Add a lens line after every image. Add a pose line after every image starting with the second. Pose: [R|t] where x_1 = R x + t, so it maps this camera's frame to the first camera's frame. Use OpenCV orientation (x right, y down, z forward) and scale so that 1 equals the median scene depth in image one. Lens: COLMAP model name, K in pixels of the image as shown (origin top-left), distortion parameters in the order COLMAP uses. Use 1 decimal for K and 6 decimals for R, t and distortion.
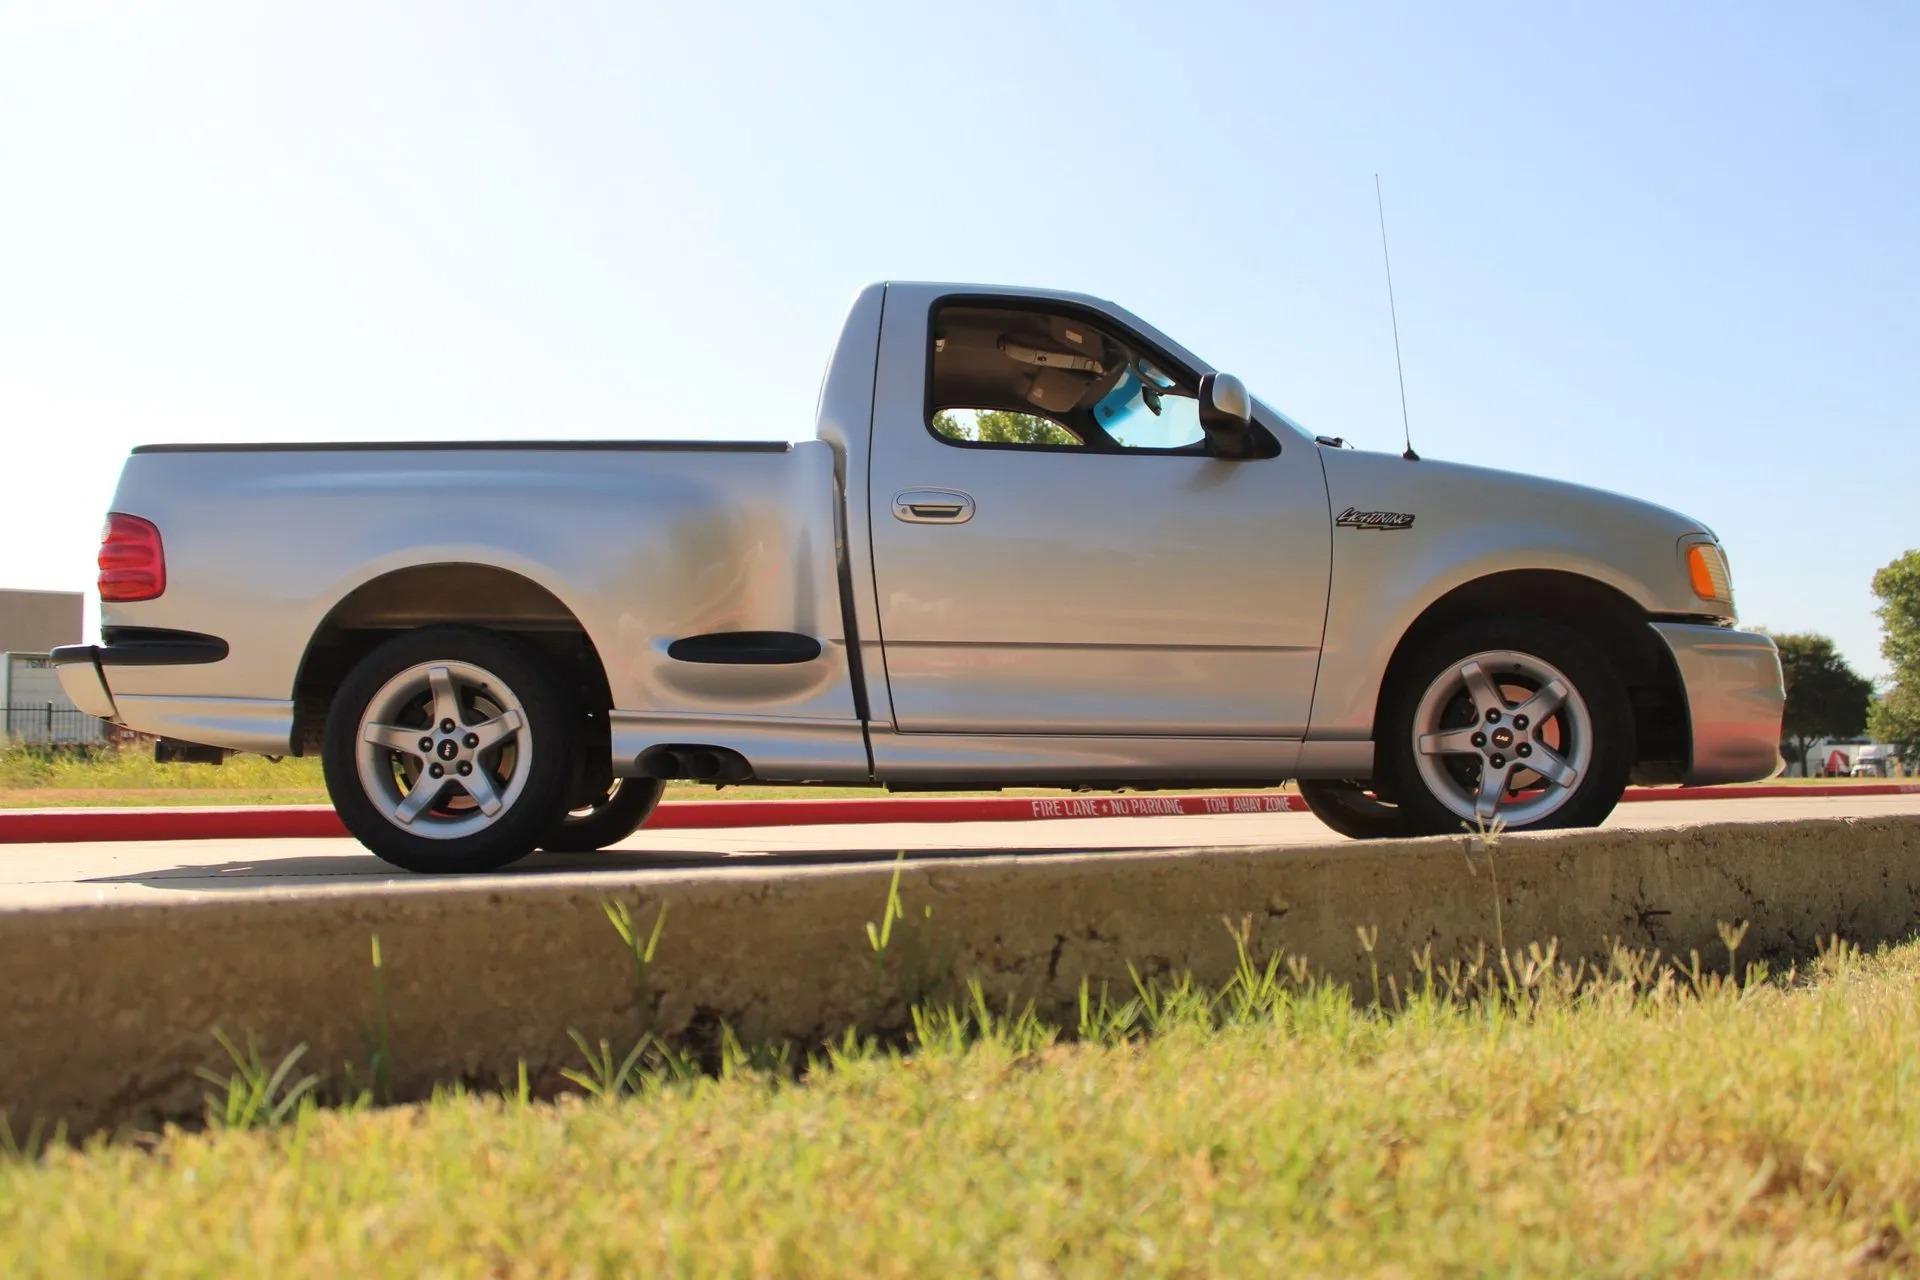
lens RADIAL K [[1749.0, 0, 955.3], [0, 1749.0, 650.8], [0, 0, 1]] dist [-0.132278, 0.127016]
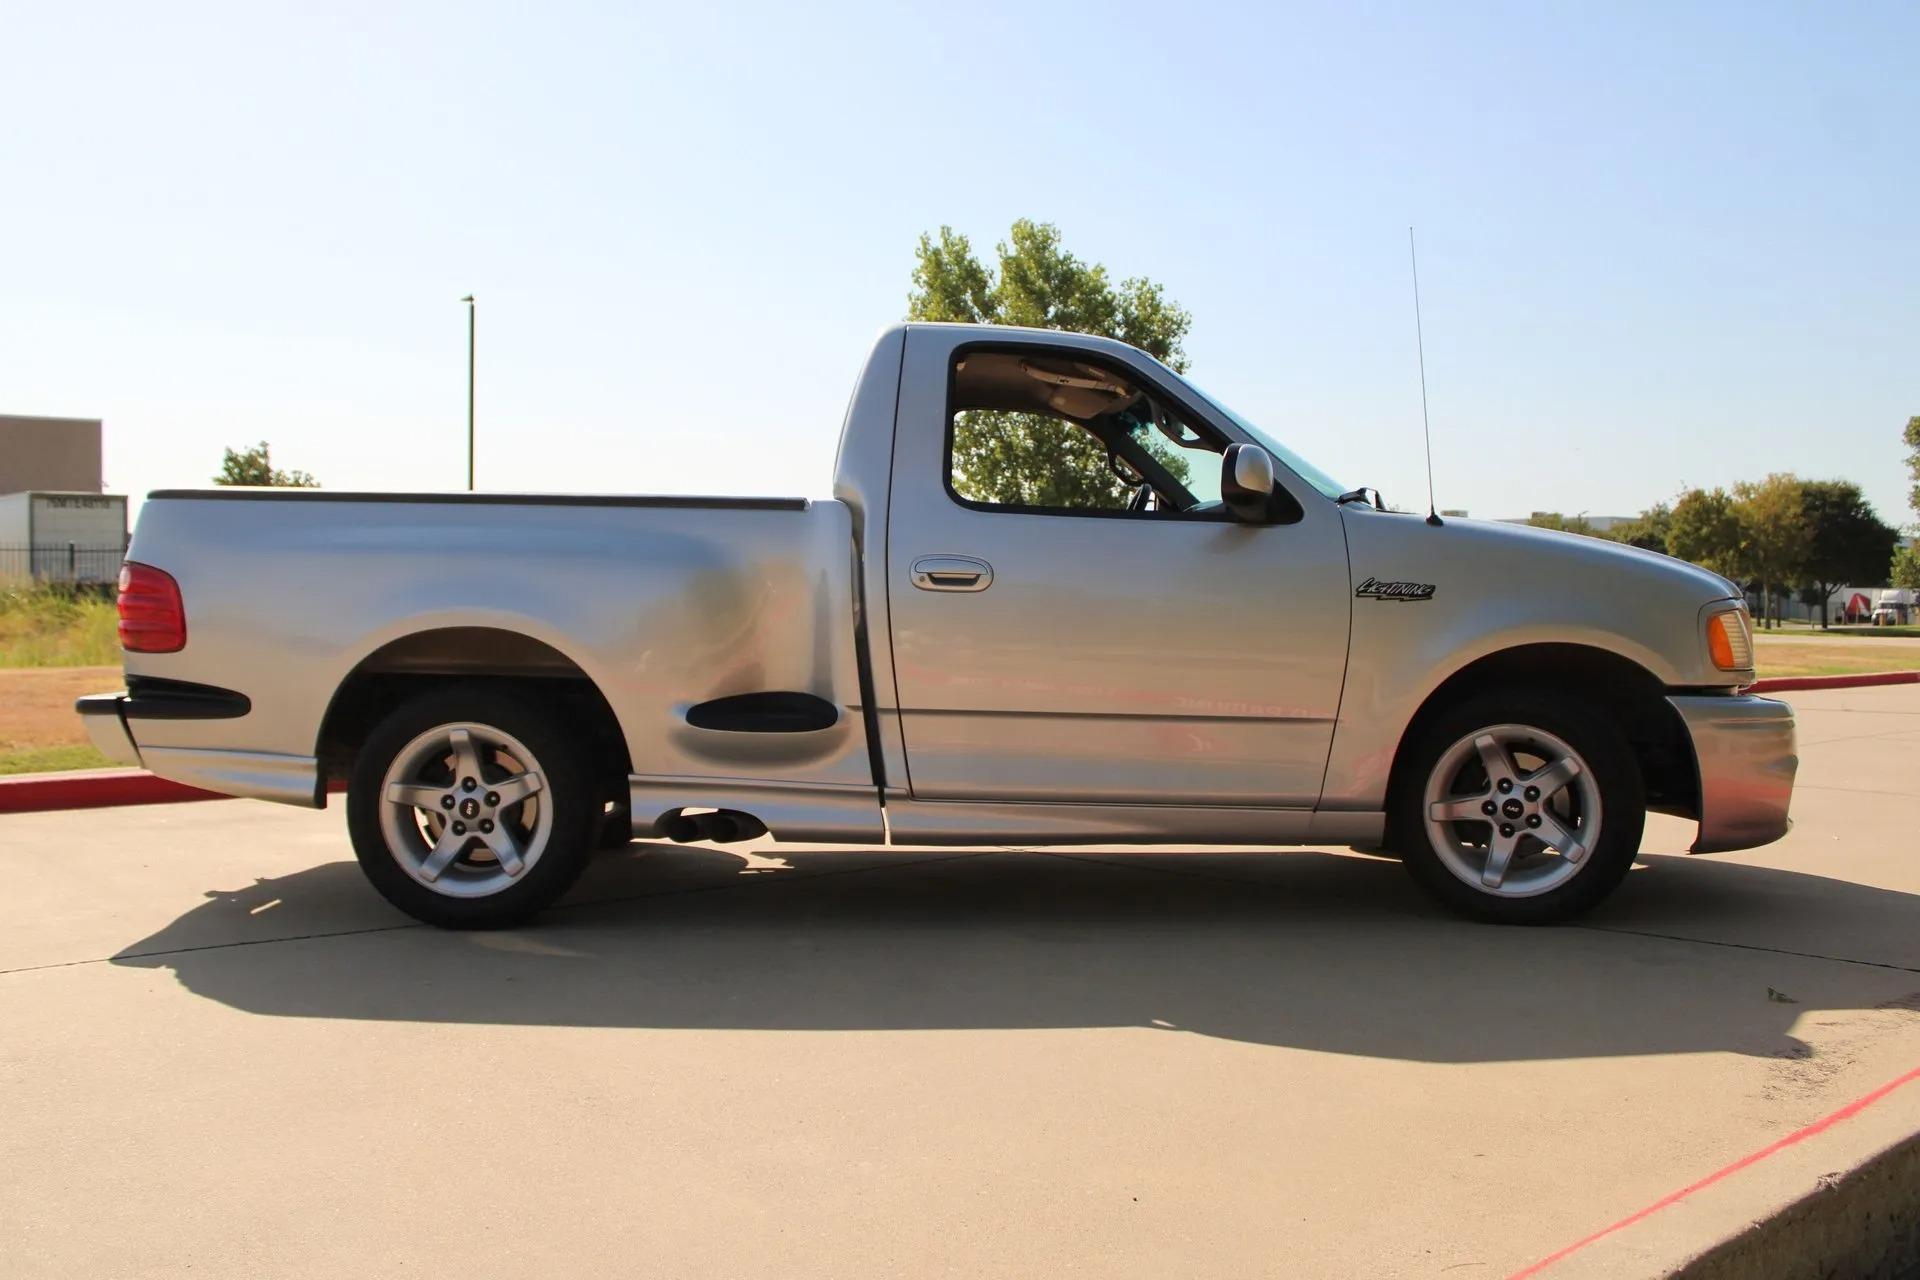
lens RADIAL K [[1749.0, 0, 955.3], [0, 1749.0, 650.8], [0, 0, 1]] dist [-0.132278, 0.127016]
pose [[0.999852, 0.013659, -0.010476, 0.000625], [-0.012484, 0.994398, 0.104958, -0.142333], [0.011851, -0.104811, 0.994422, 0.004275]]
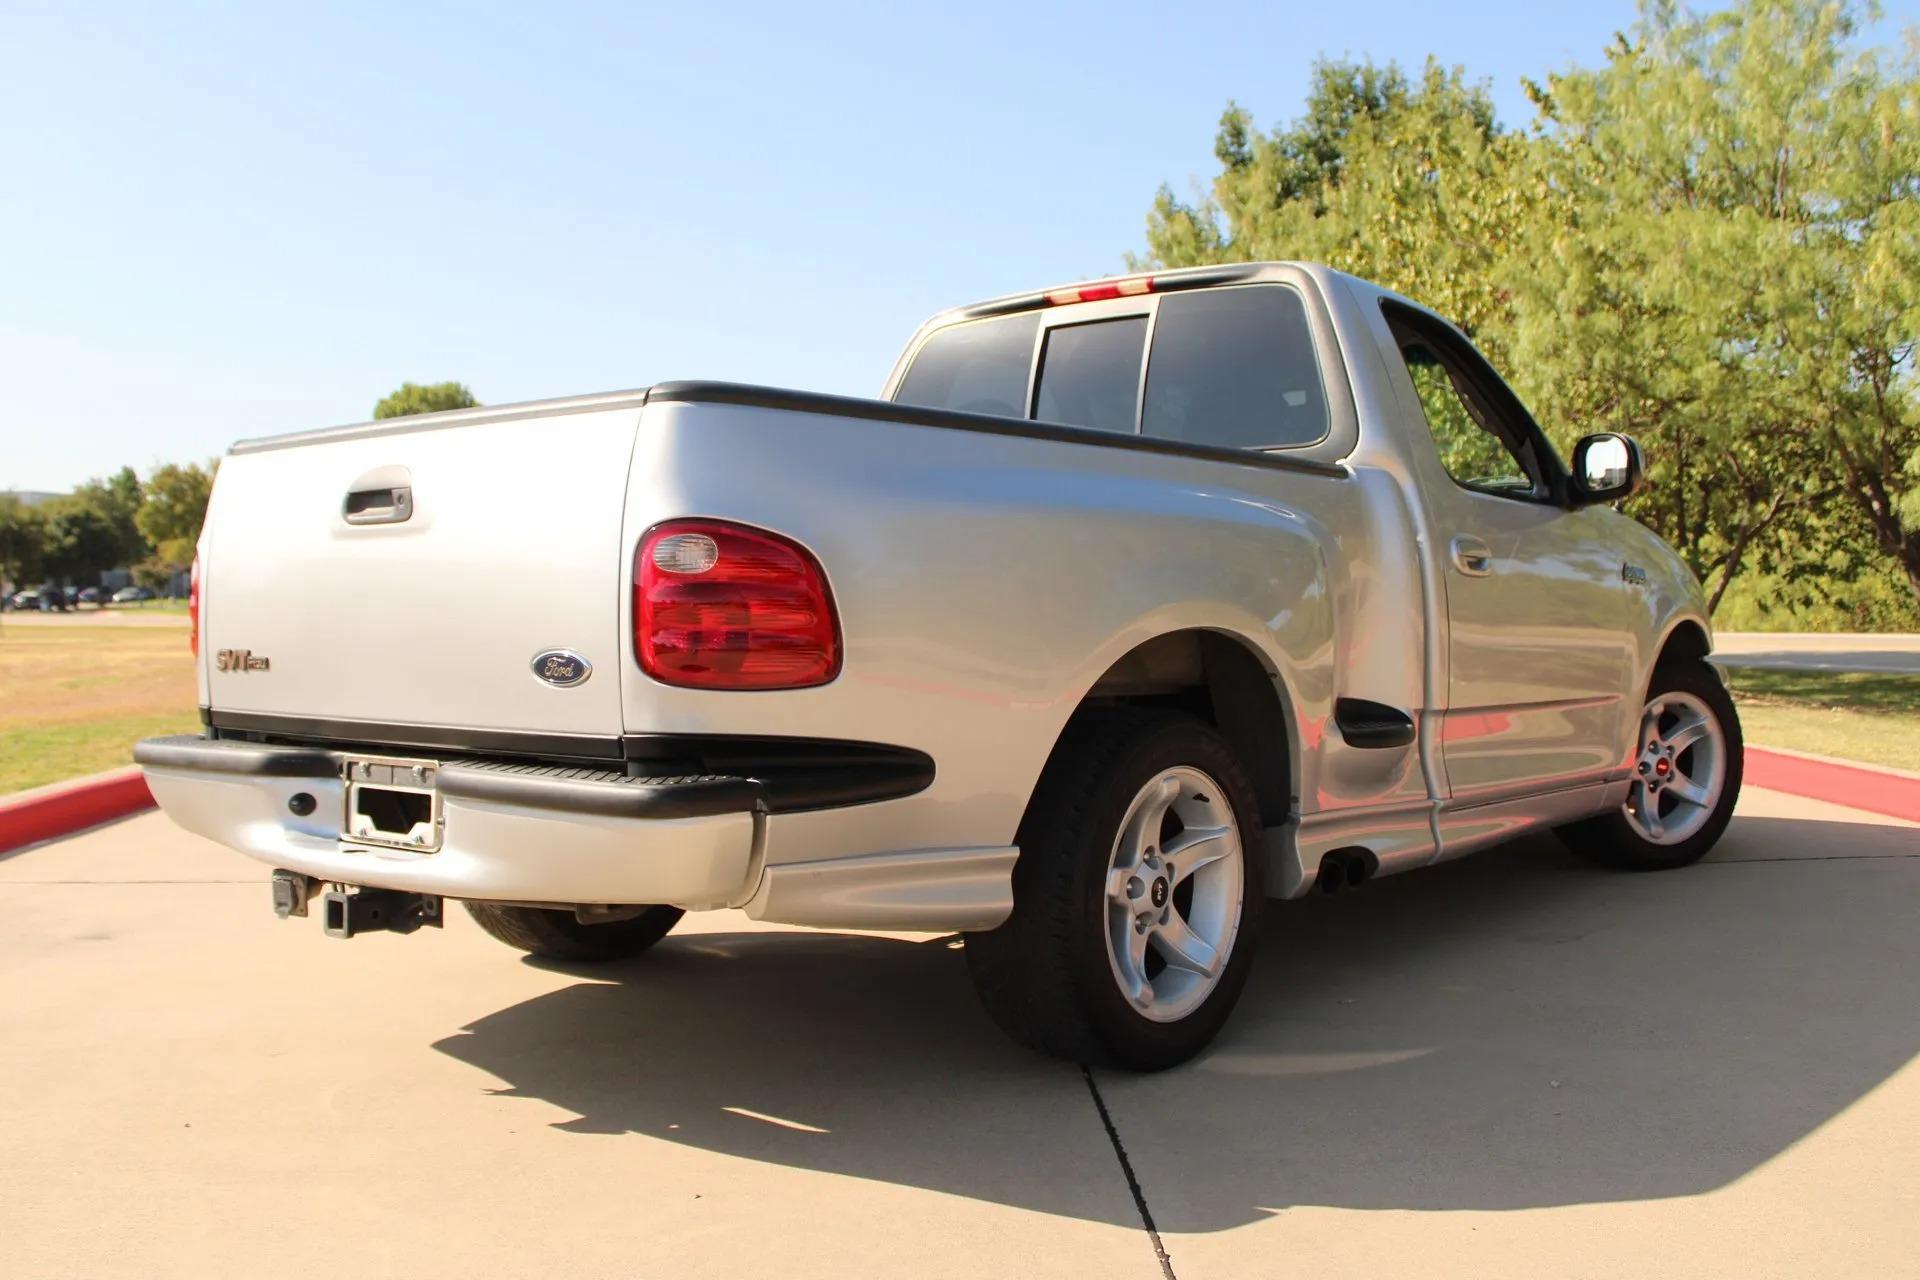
lens RADIAL K [[1857.7, 0, 942.0], [0, 1857.7, 630.2], [0, 0, 1]] dist [-0.144794, 0.153922]
pose [[0.651810, -0.012661, 0.758277, -0.899888], [-0.060174, 0.995845, 0.068353, -0.095208], [-0.755991, -0.090181, 0.648340, 0.576056]]
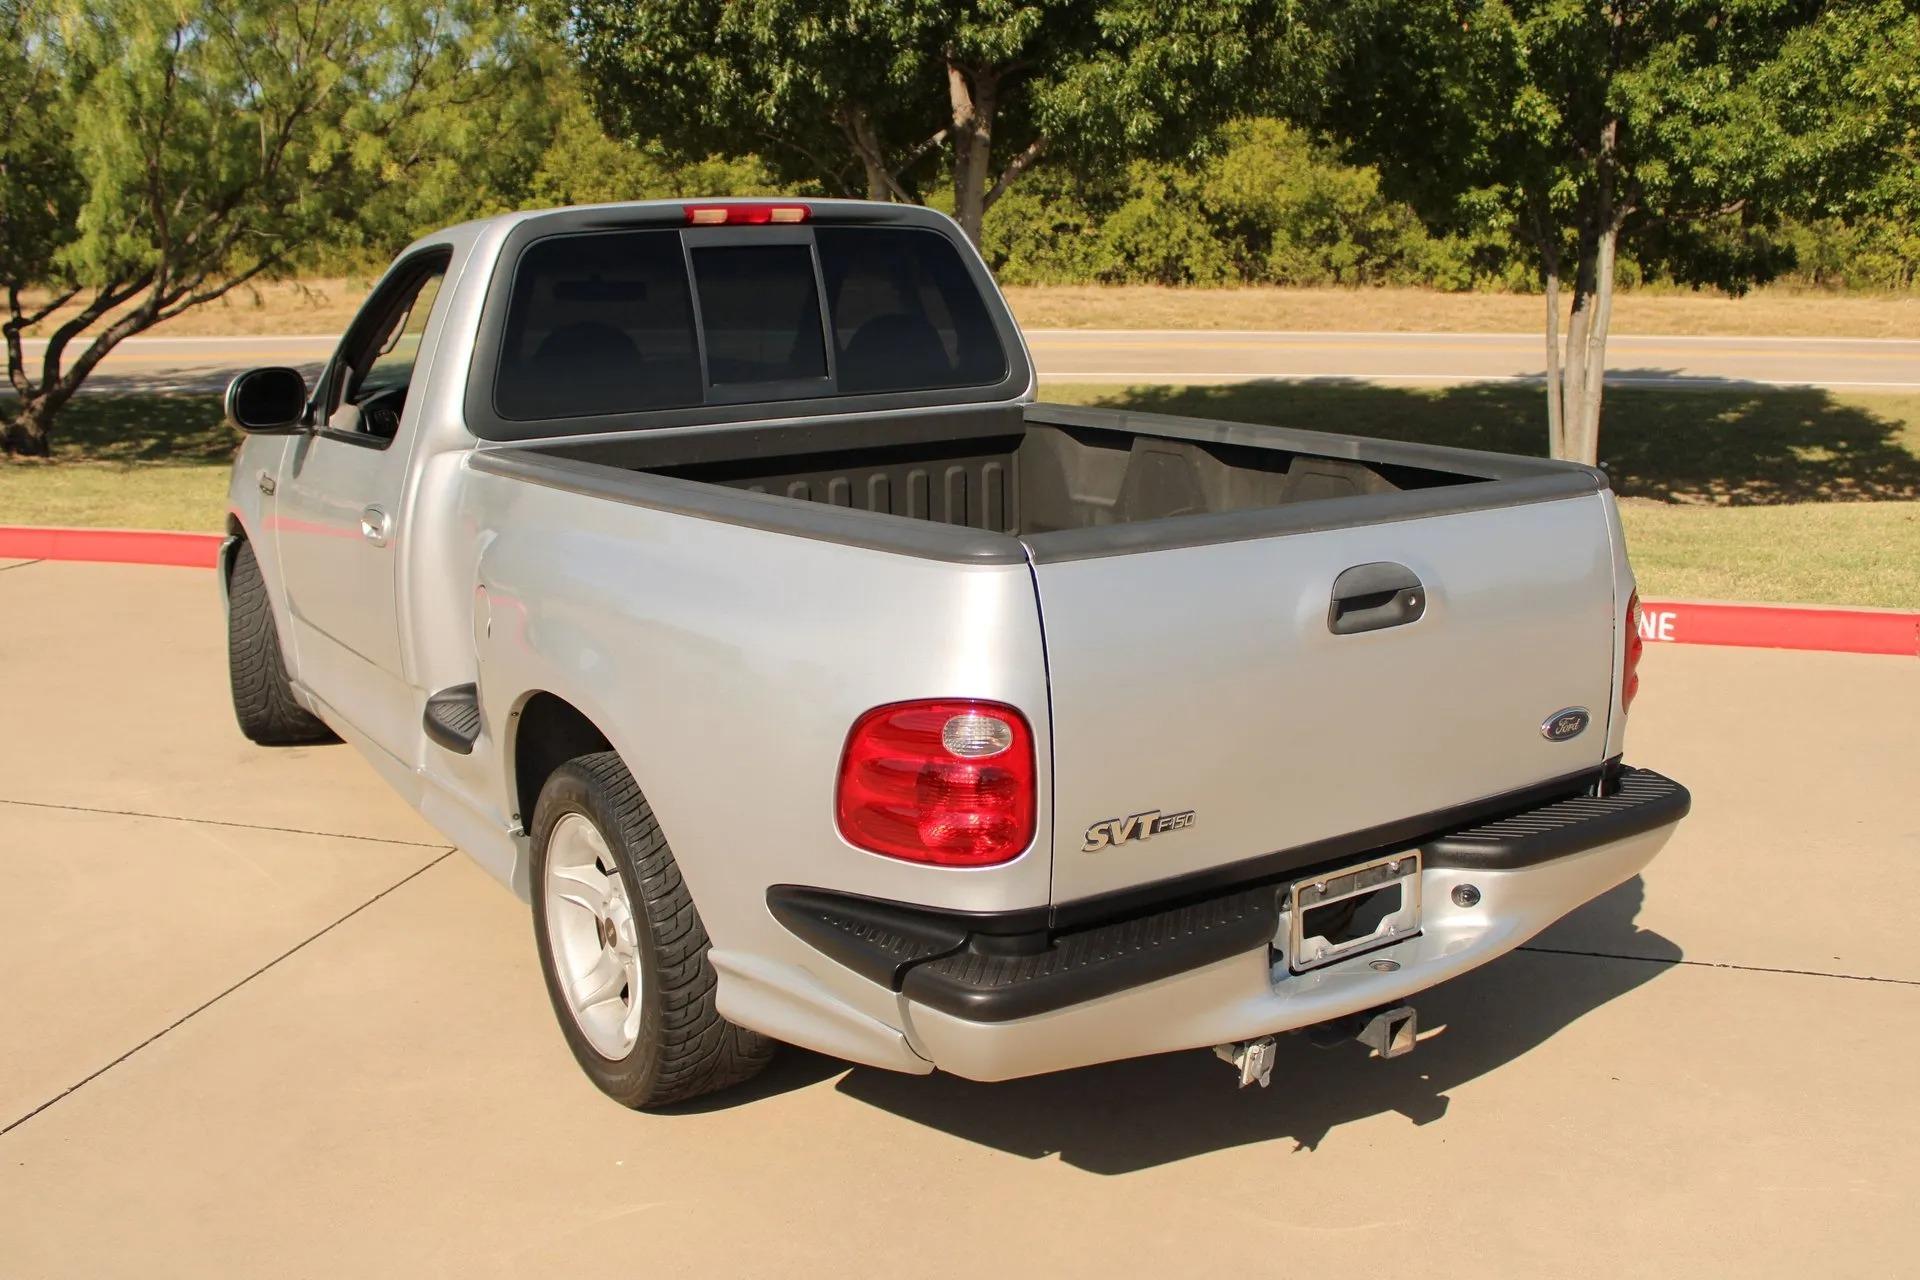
lens RADIAL K [[1857.7, 0, 942.0], [0, 1857.7, 630.2], [0, 0, 1]] dist [-0.144794, 0.153922]
pose [[-0.531895, -0.171103, 0.829344, -0.963129], [-0.060407, 0.984546, 0.164381, -0.168316], [-0.844653, 0.037335, -0.534010, 1.633879]]
